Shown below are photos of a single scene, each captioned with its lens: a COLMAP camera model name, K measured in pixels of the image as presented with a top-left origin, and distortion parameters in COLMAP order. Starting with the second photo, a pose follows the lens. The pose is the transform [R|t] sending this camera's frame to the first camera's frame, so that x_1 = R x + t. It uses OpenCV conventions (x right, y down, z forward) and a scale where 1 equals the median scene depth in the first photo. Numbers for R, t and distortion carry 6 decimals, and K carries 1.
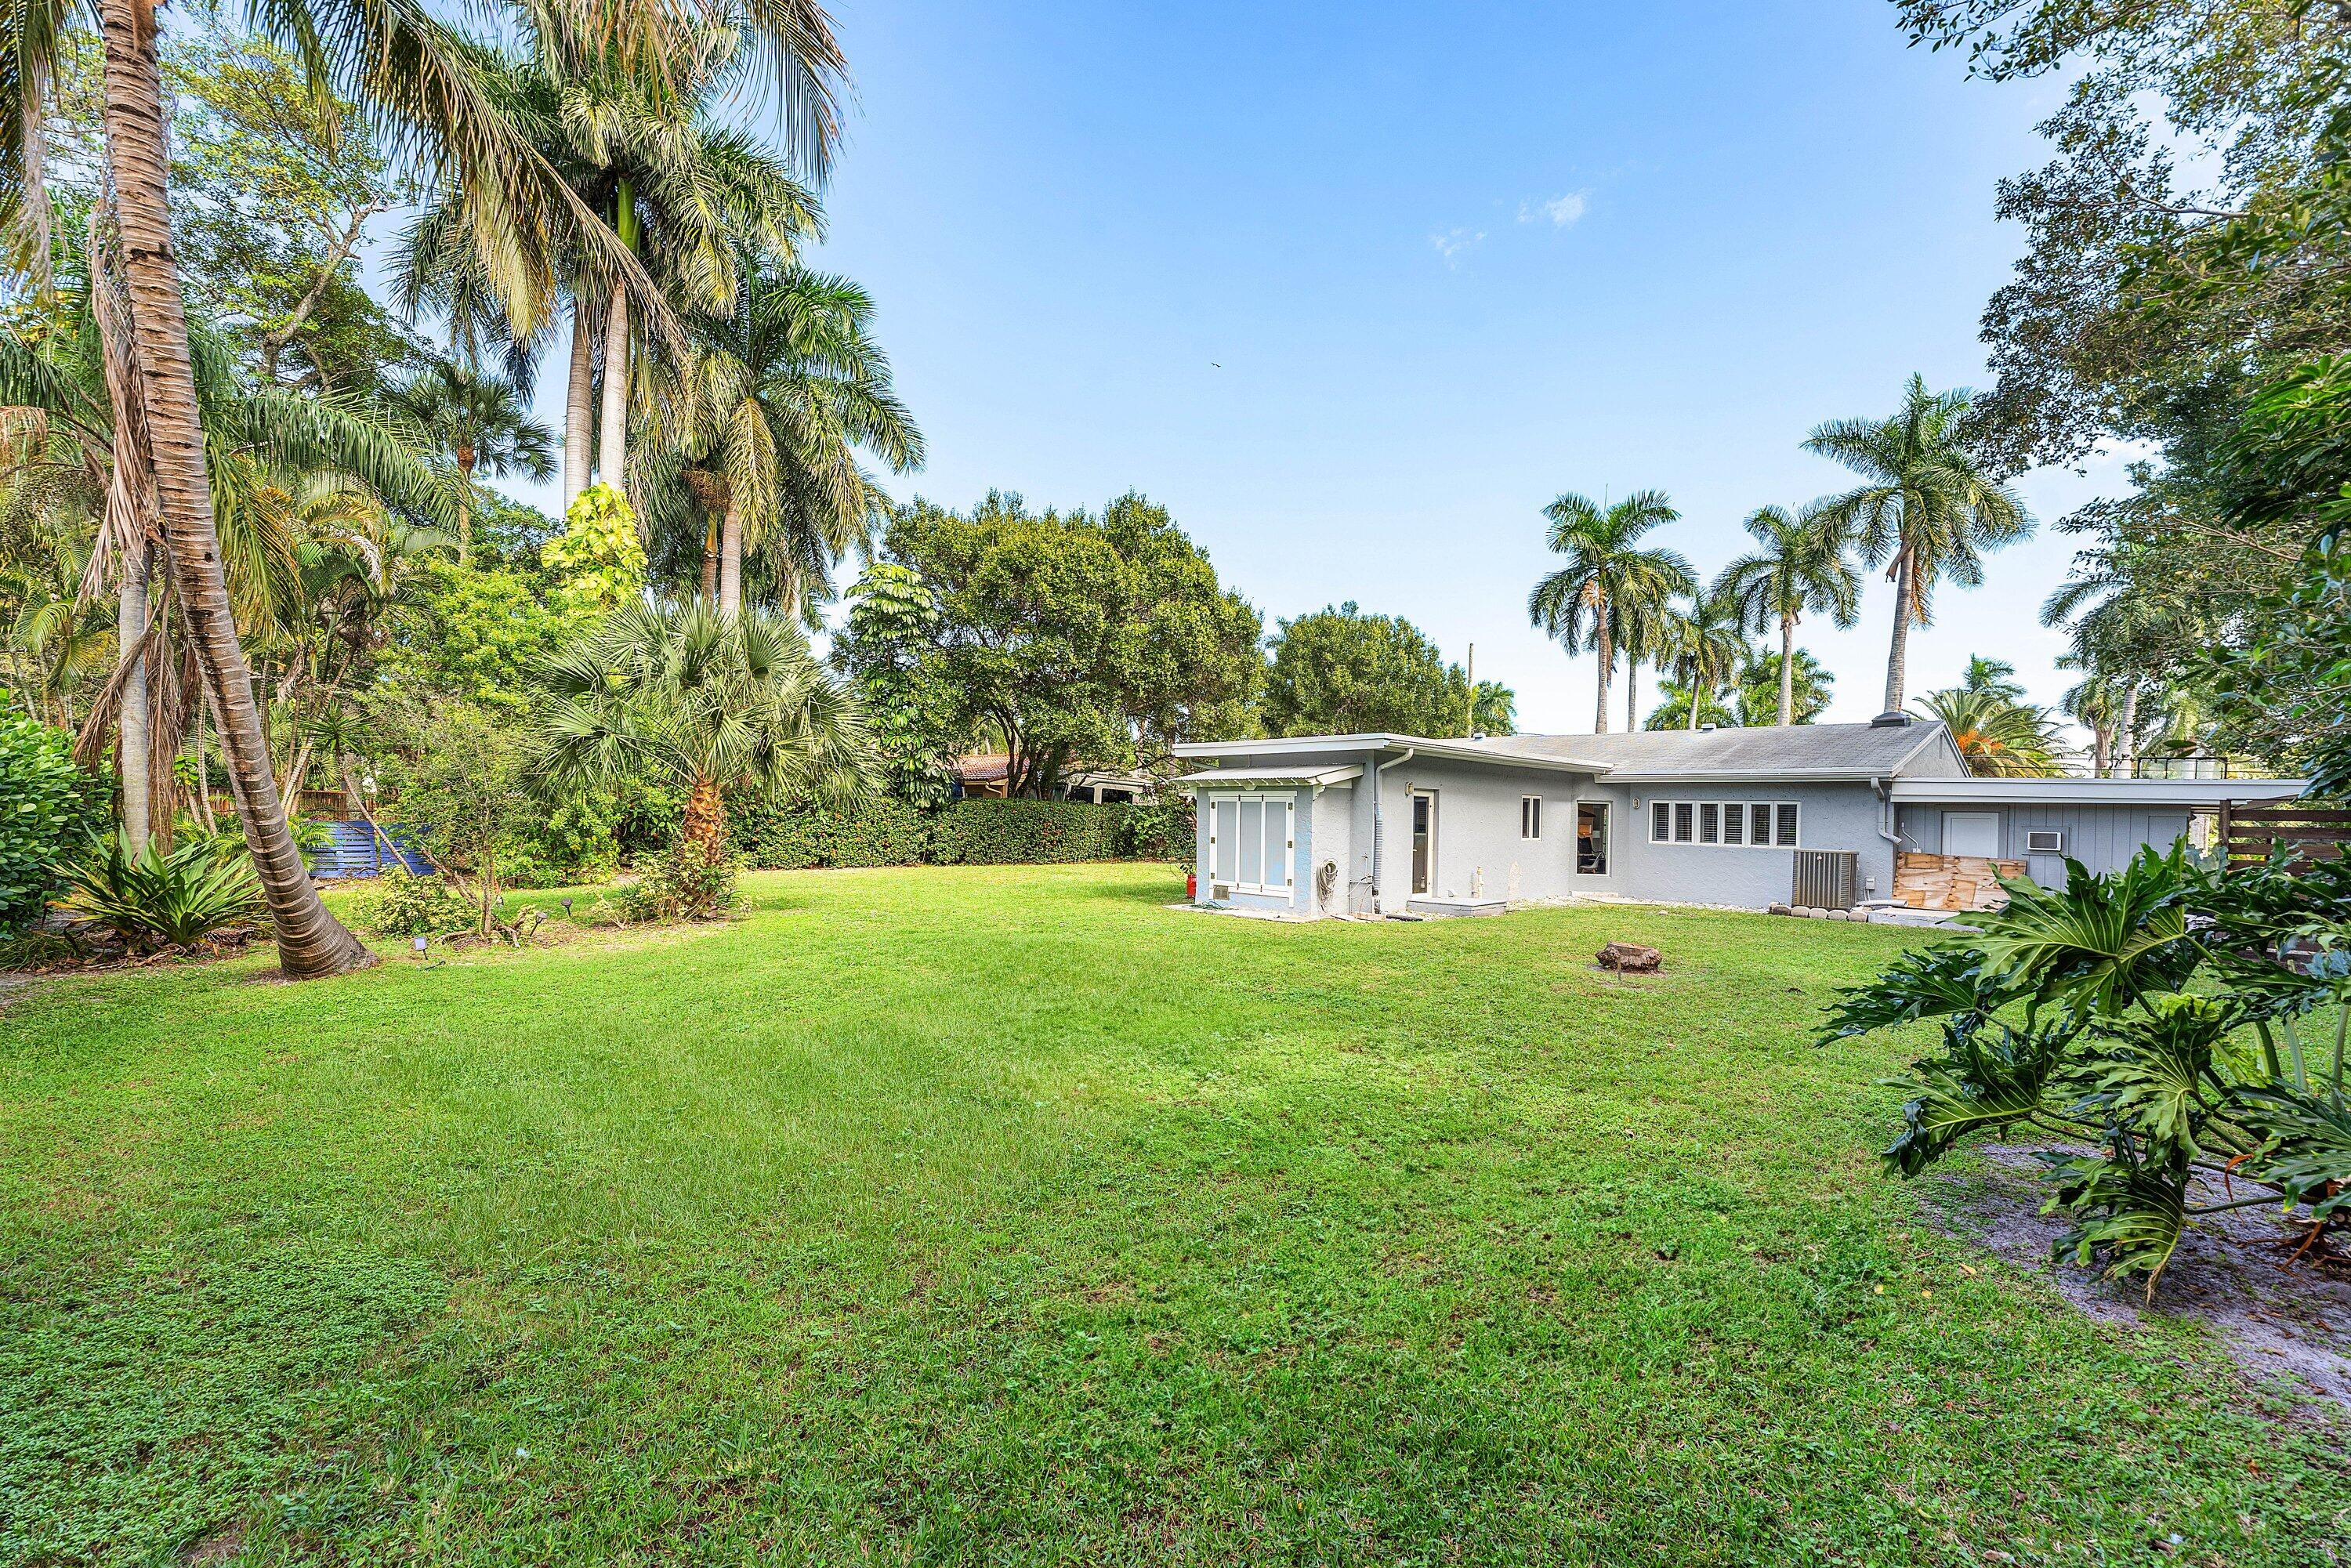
lens RADIAL K [[909.1, 0, 1160.3], [0, 909.1, 791.9], [0, 0, 1]] dist [0.002262, -0.000257]
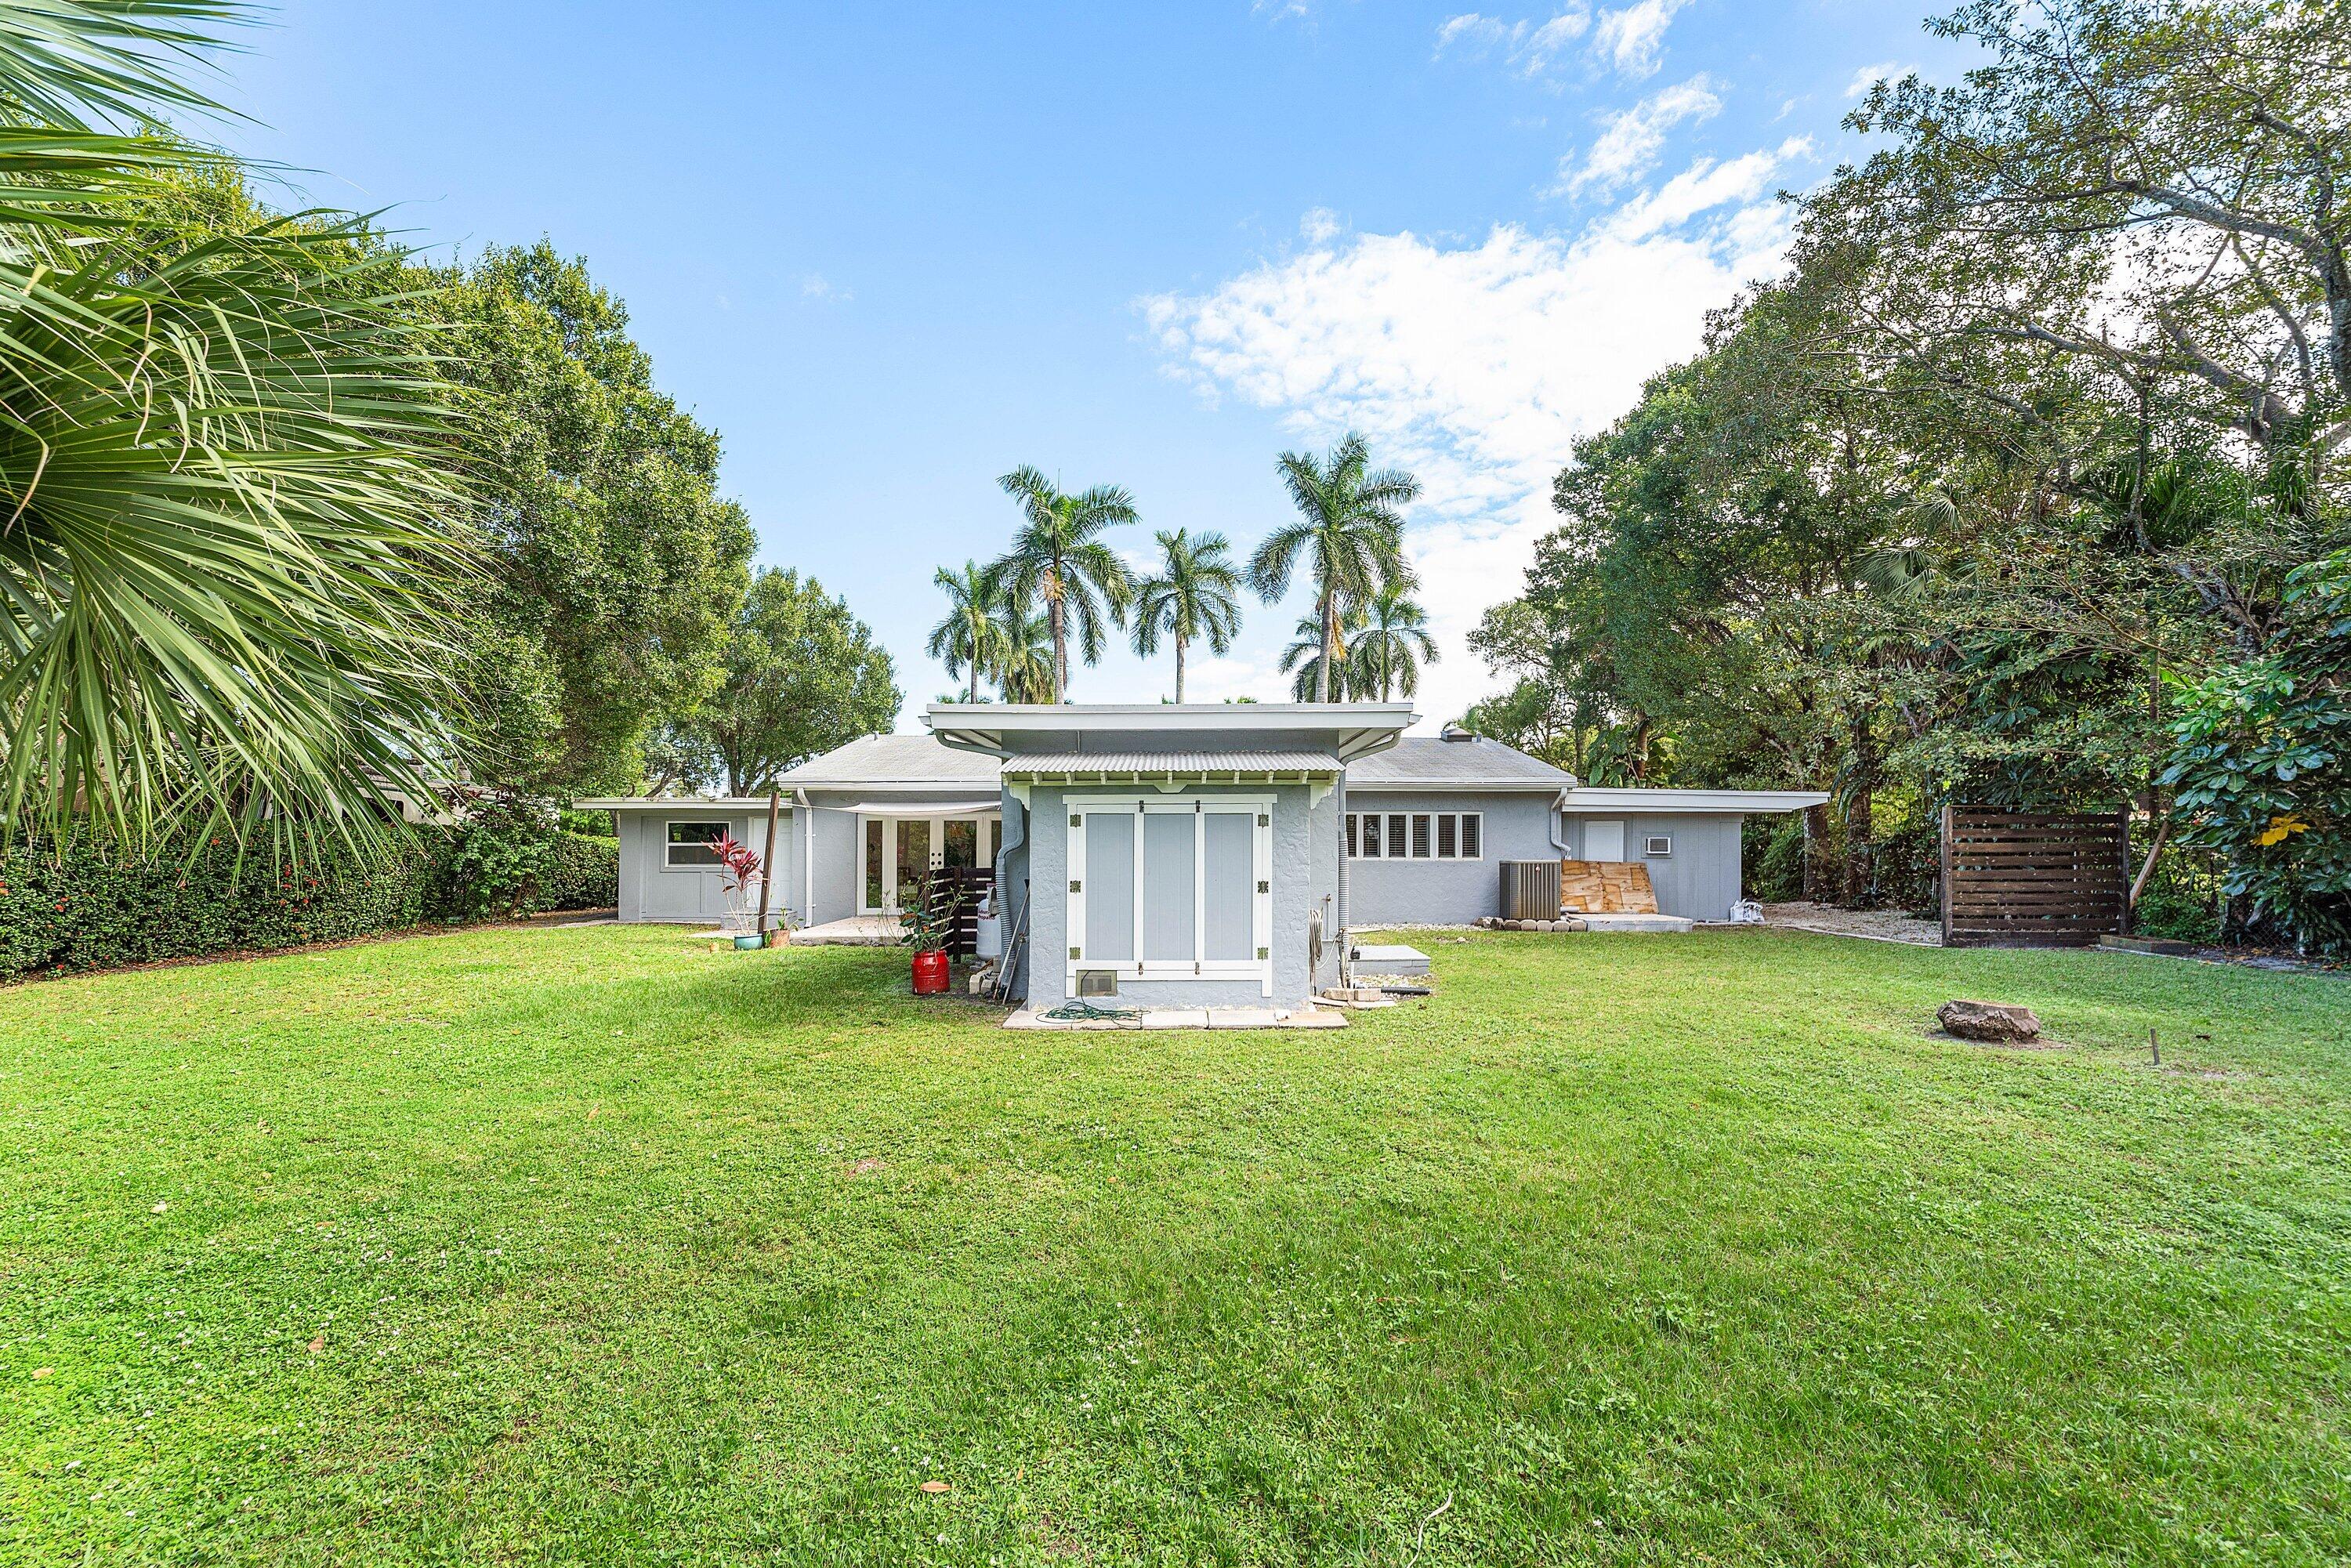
lens RADIAL K [[957.4, 0, 1111.8], [0, 957.4, 814.9], [0, 0, 1]] dist [0.005064, 0.000090]
pose [[0.704929, -0.005109, 0.709259, -0.209548], [-0.000106, 0.999973, 0.007309, 0.004637], [-0.709278, -0.005227, 0.704910, 0.382545]]
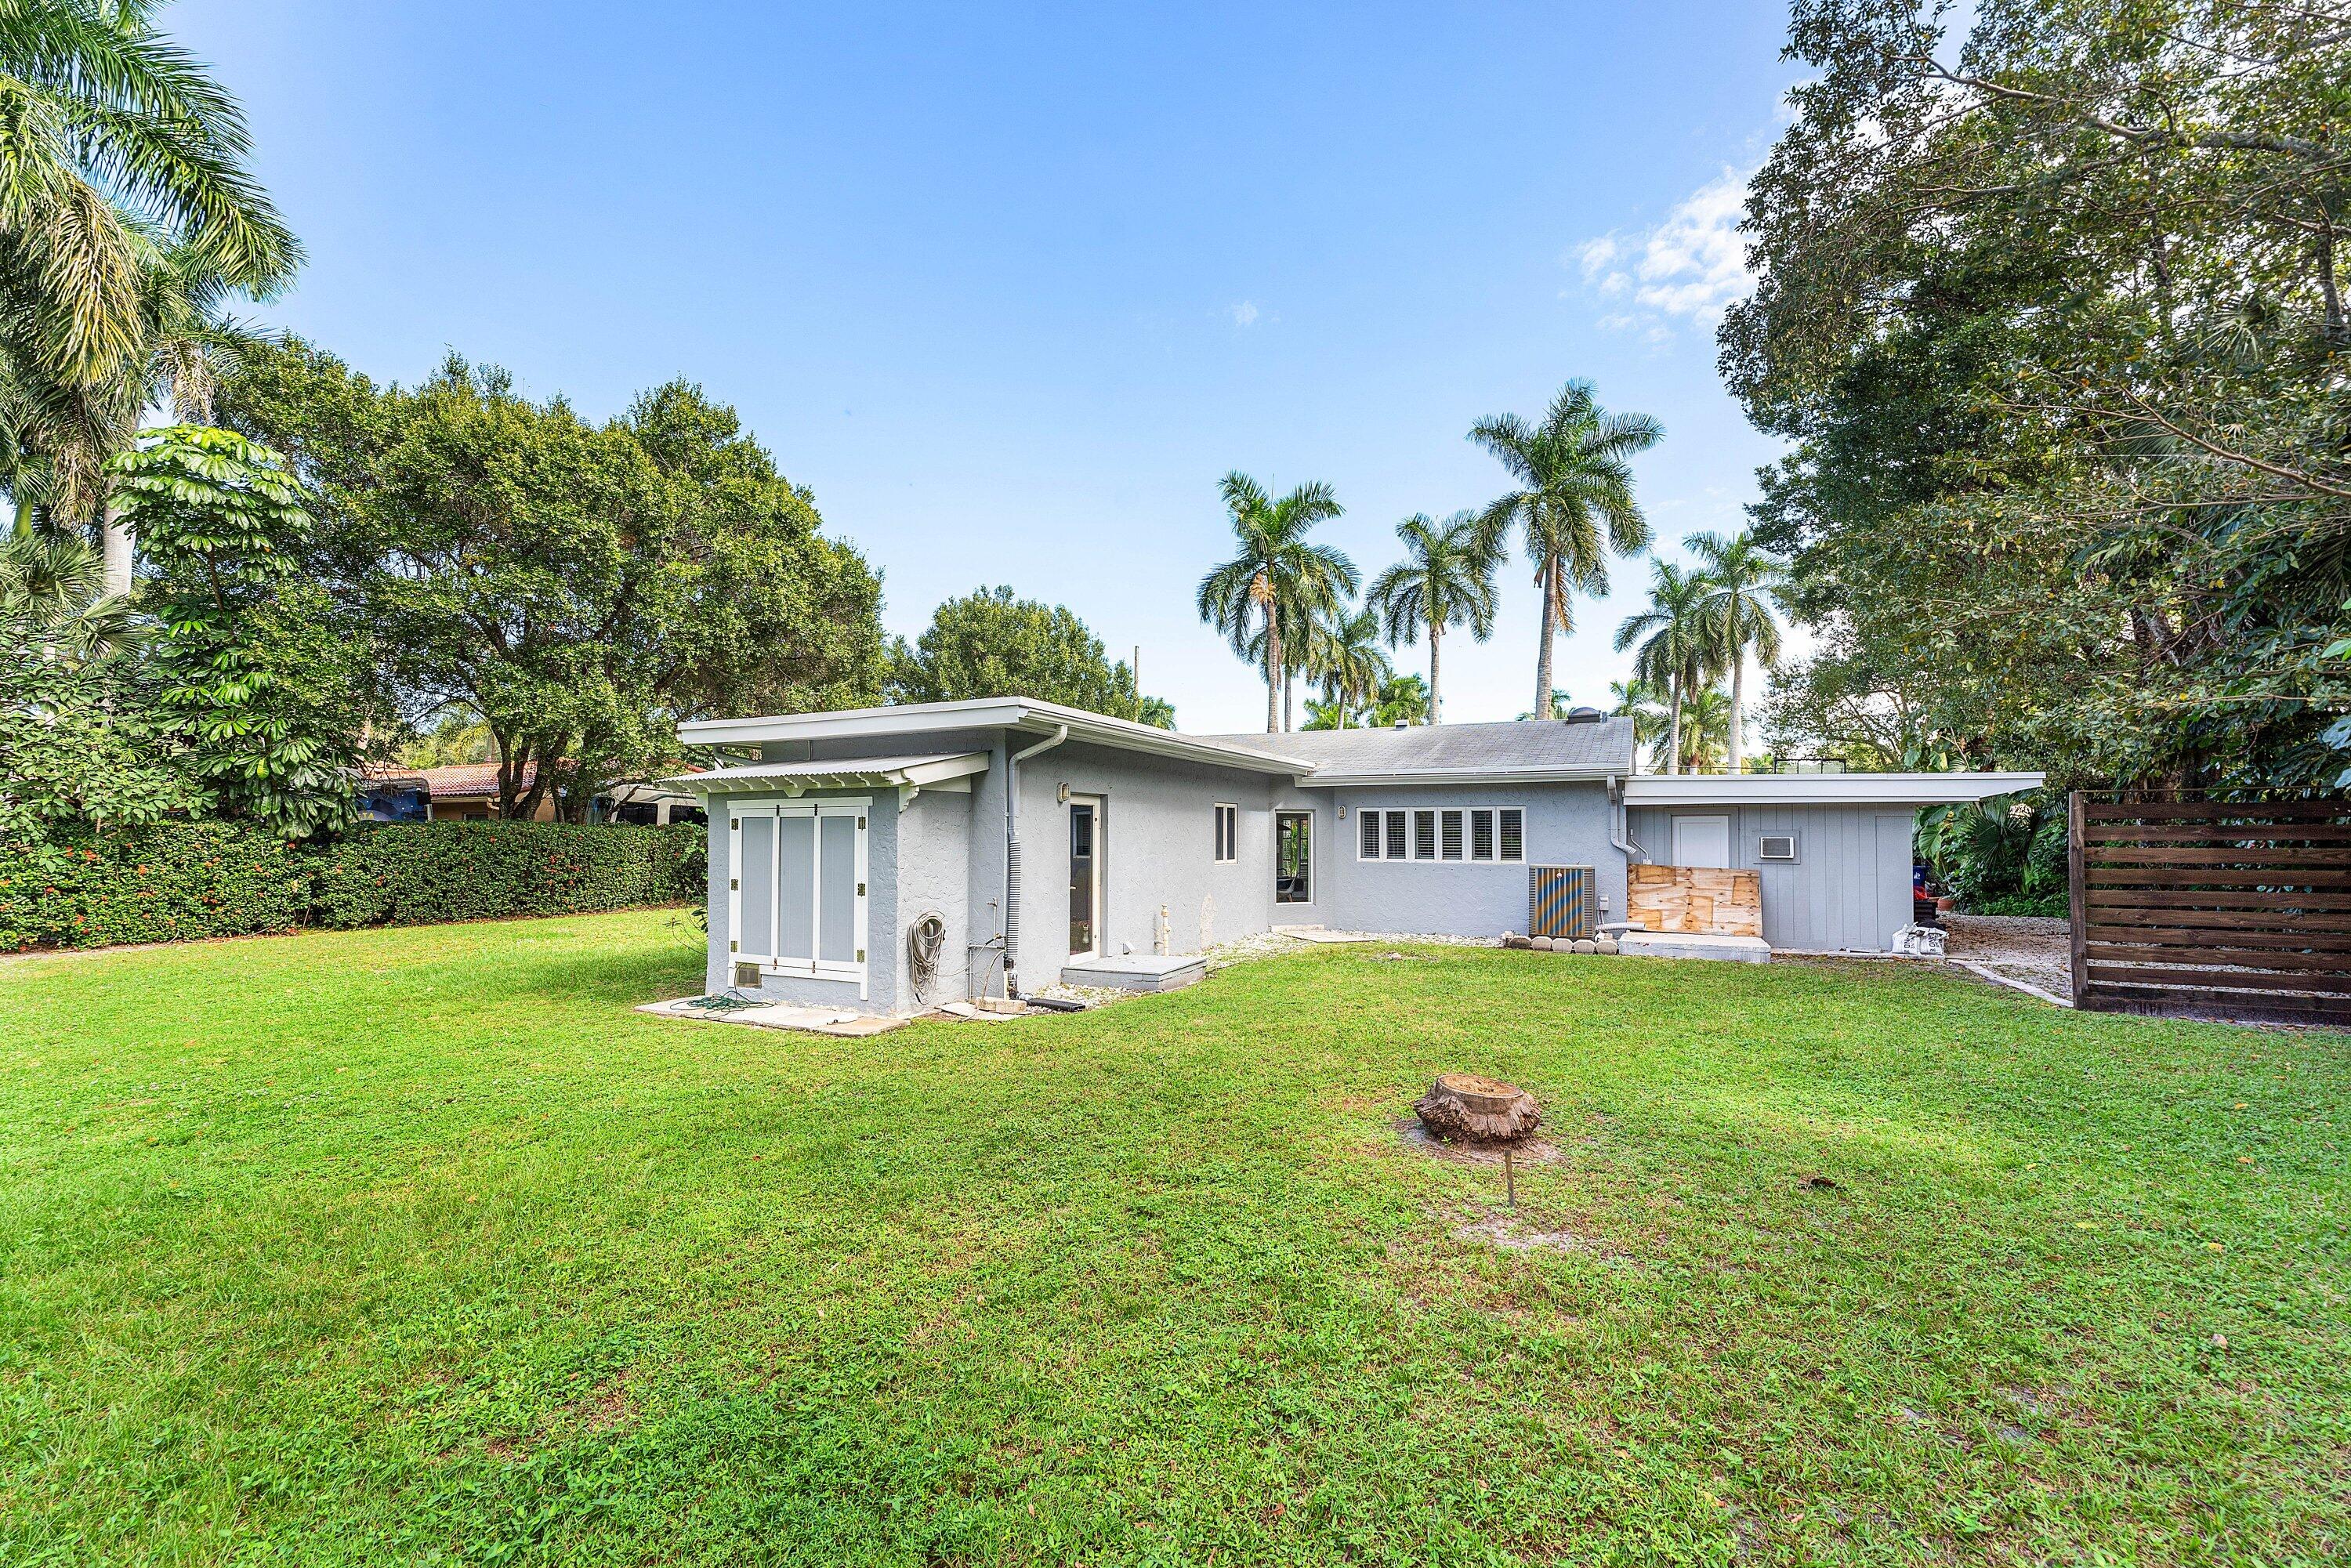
lens RADIAL K [[909.1, 0, 1160.3], [0, 909.1, 791.9], [0, 0, 1]] dist [0.002262, -0.000257]
pose [[0.936464, -0.006457, 0.350703, 0.070623], [0.013120, 0.999776, -0.016626, 0.004723], [-0.350517, 0.020170, 0.936339, 0.234839]]
